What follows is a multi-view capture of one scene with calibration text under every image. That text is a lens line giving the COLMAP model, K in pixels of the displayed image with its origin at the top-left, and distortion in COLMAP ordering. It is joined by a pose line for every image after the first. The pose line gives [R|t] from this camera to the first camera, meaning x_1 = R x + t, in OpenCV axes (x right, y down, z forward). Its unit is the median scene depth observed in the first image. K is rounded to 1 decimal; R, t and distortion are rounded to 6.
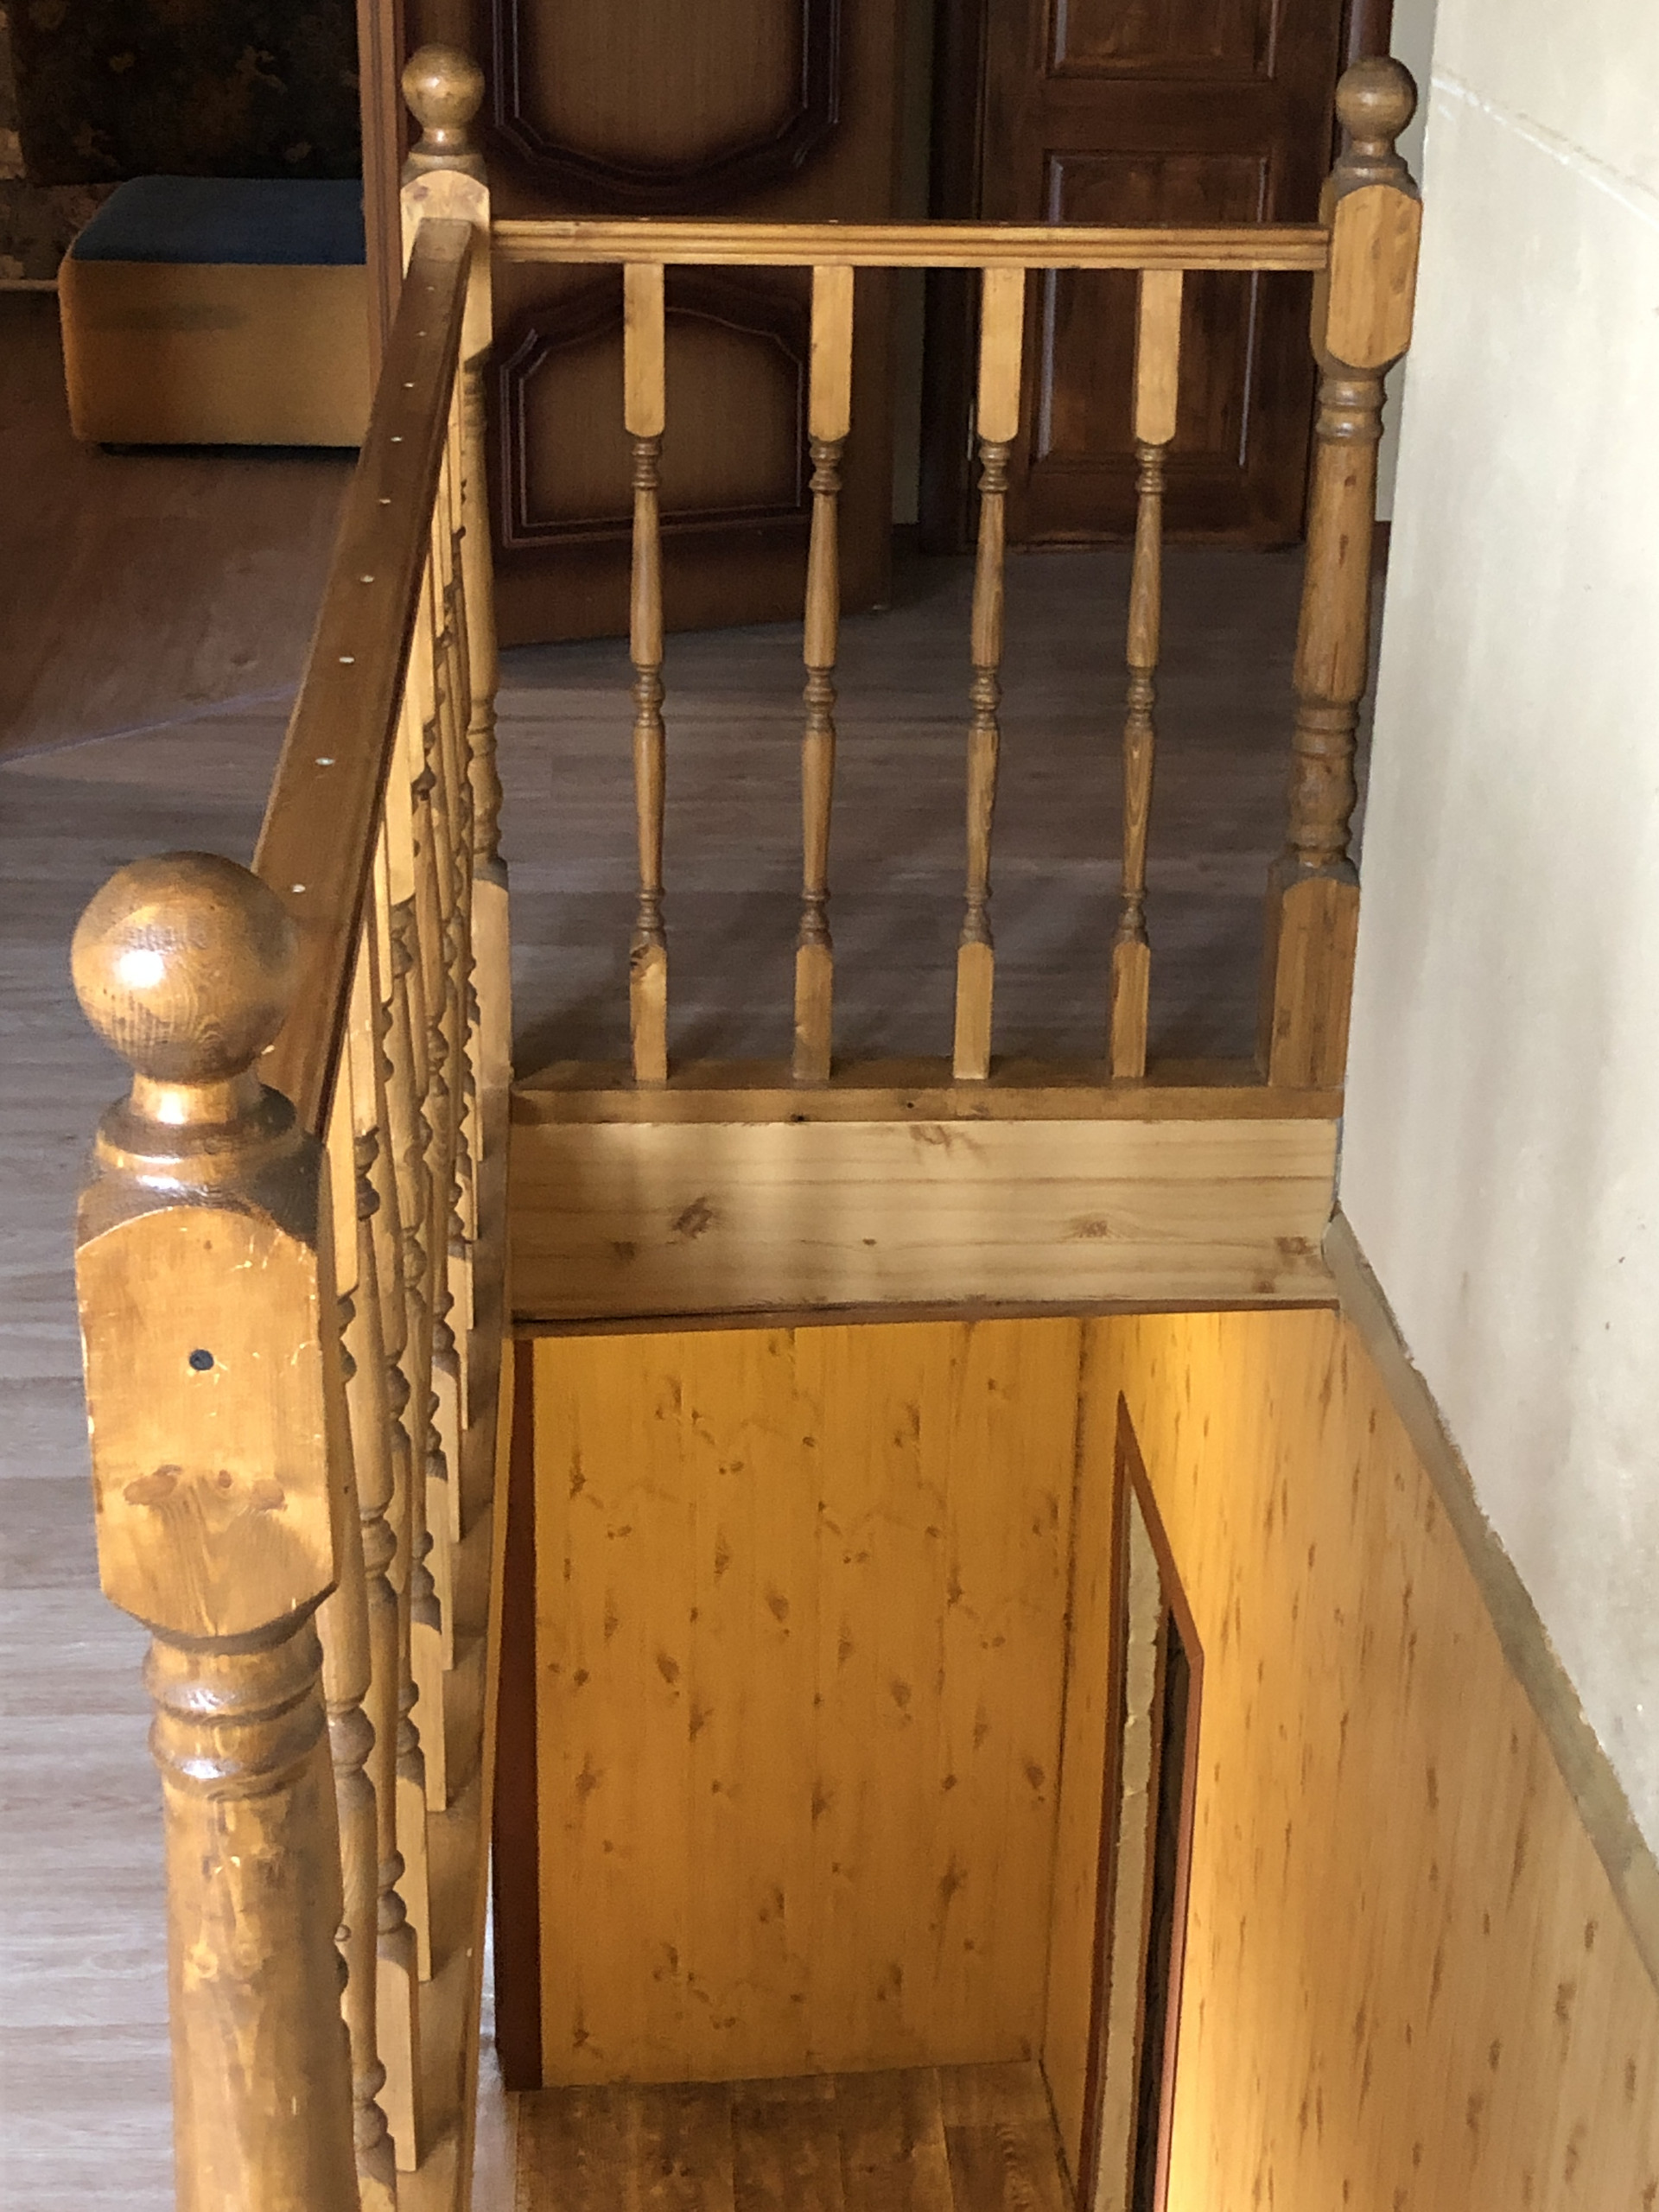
lens RADIAL K [[3567.9, 0, 825.9], [0, 3567.9, 1104.7], [0, 0, 1]] dist [0.104994, 0.000000]
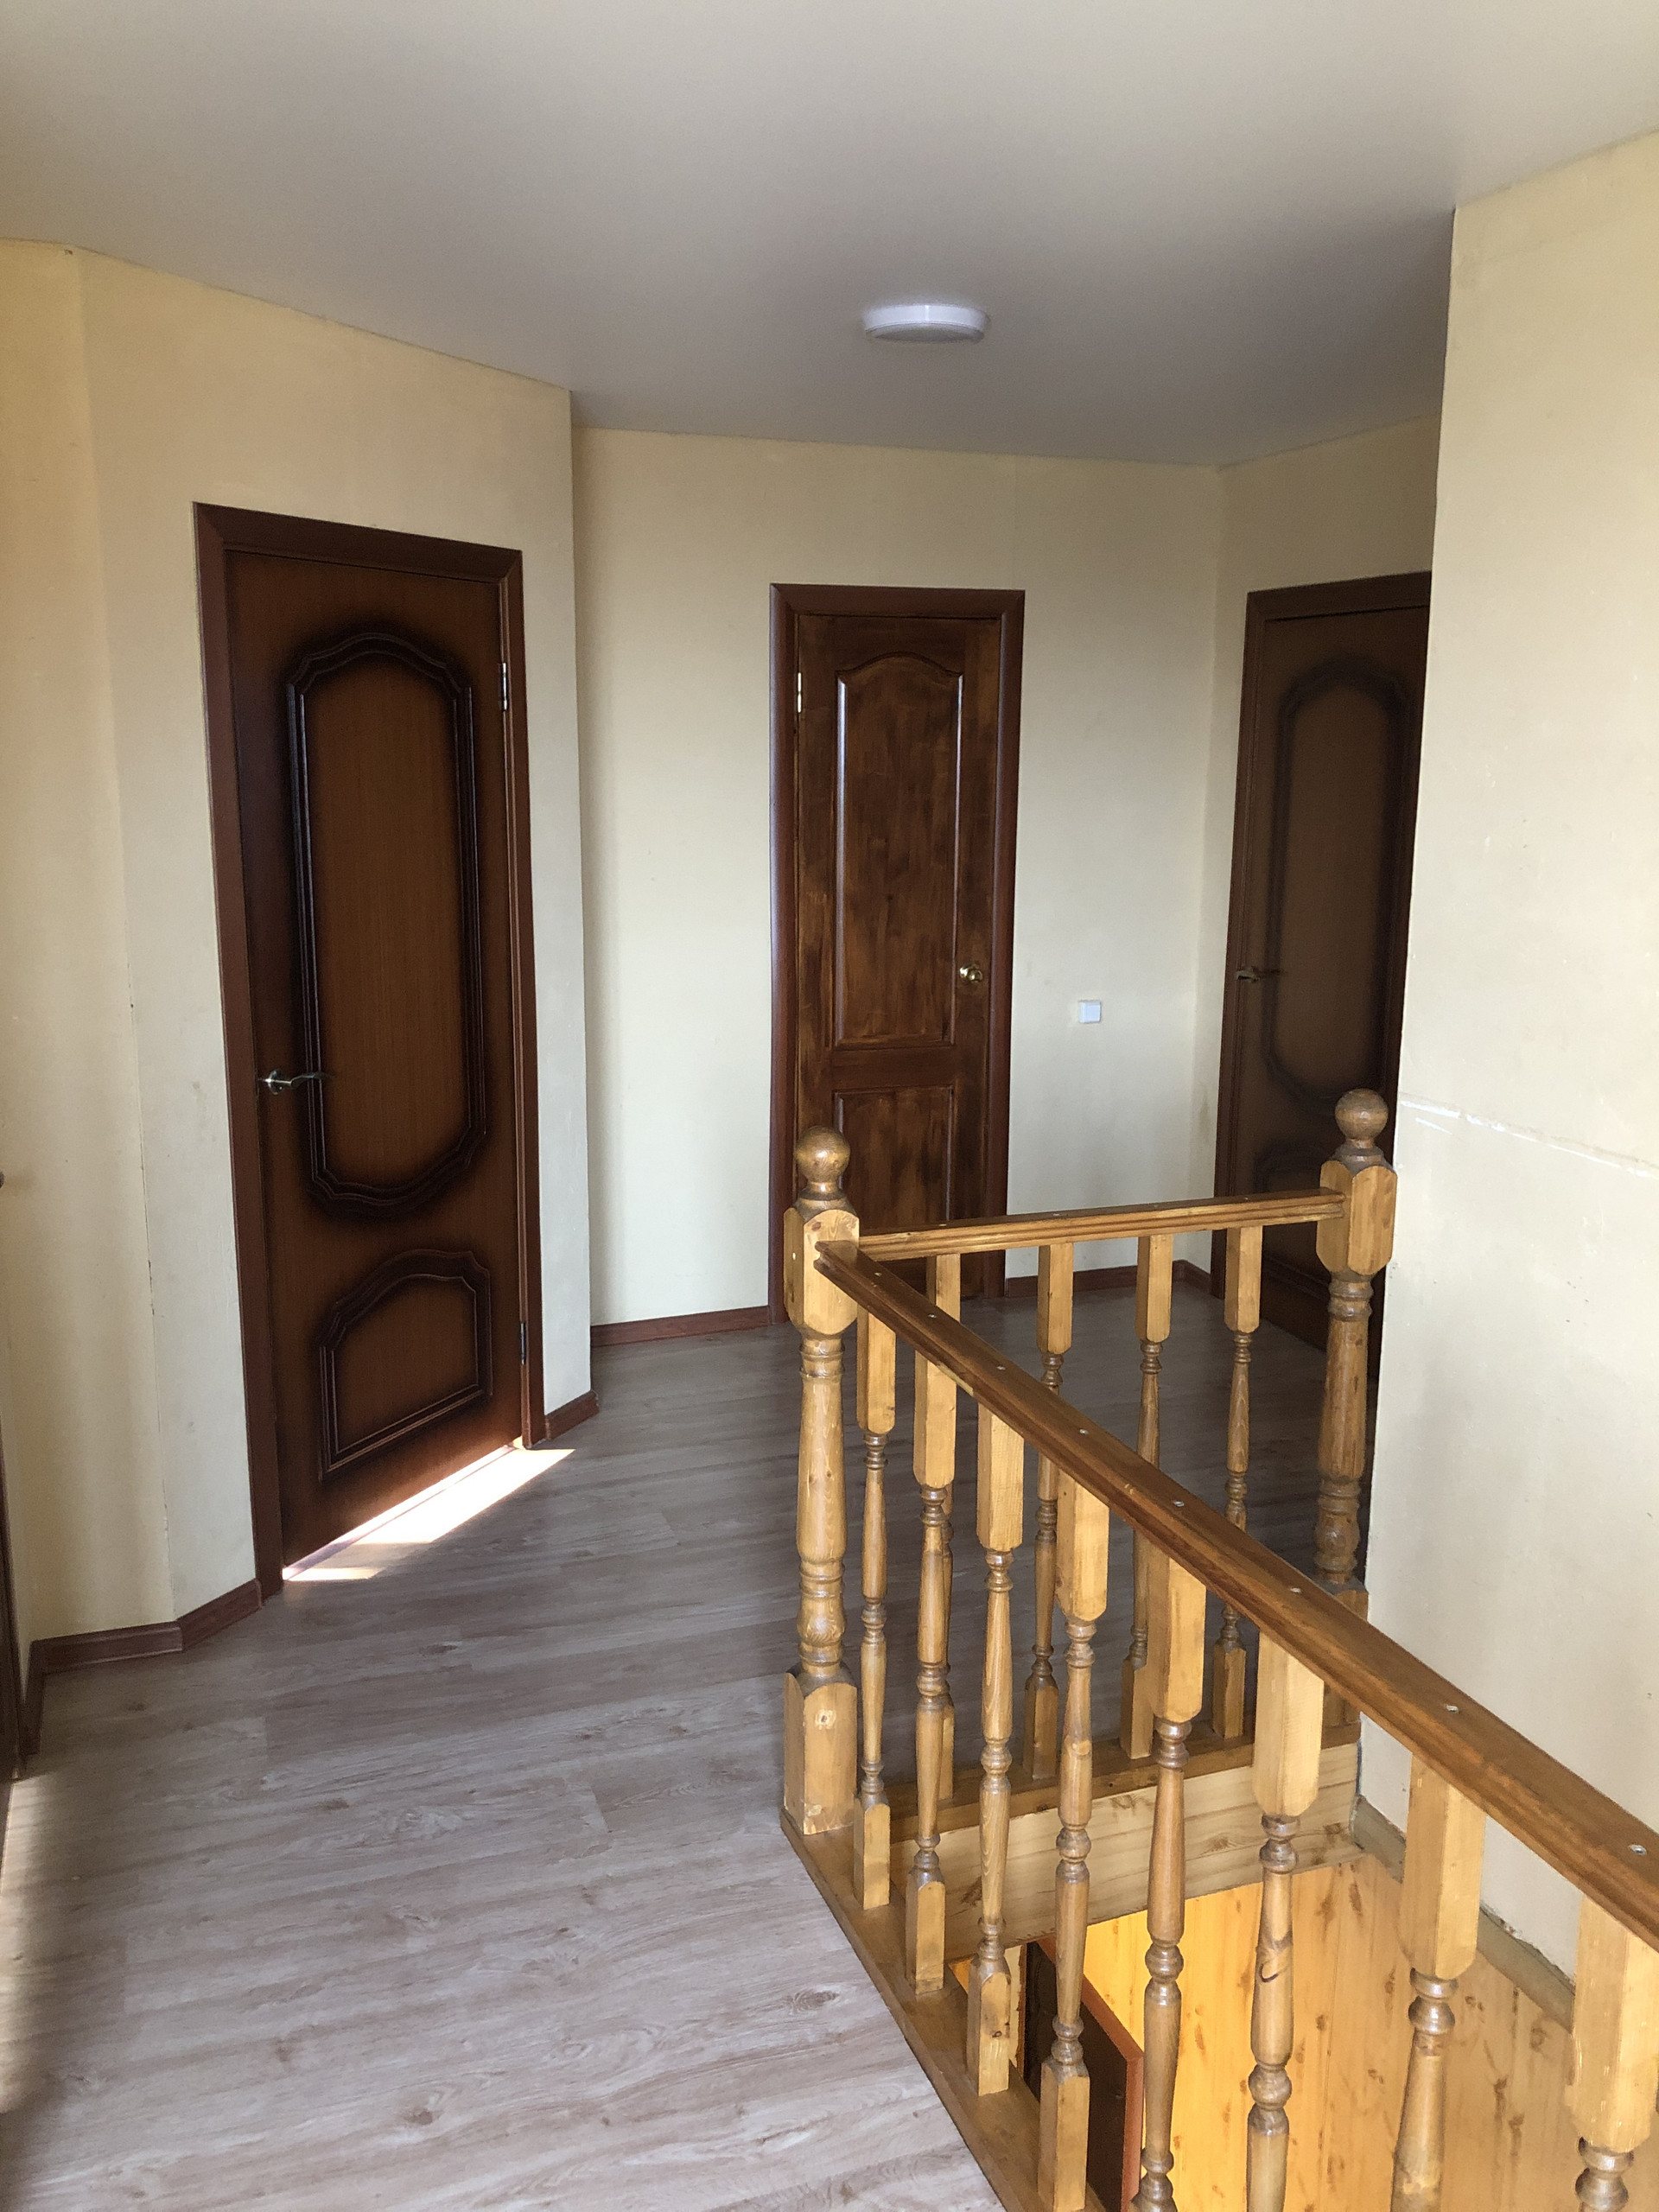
lens RADIAL K [[1813.3, 0, 832.5], [0, 1813.3, 1107.0], [0, 0, 1]] dist [0.051399, -0.037409]
pose [[0.953964, -0.070223, 0.291583, -0.294155], [0.125667, 0.976335, -0.176005, -0.159067], [-0.272323, 0.204545, 0.940213, 0.279625]]
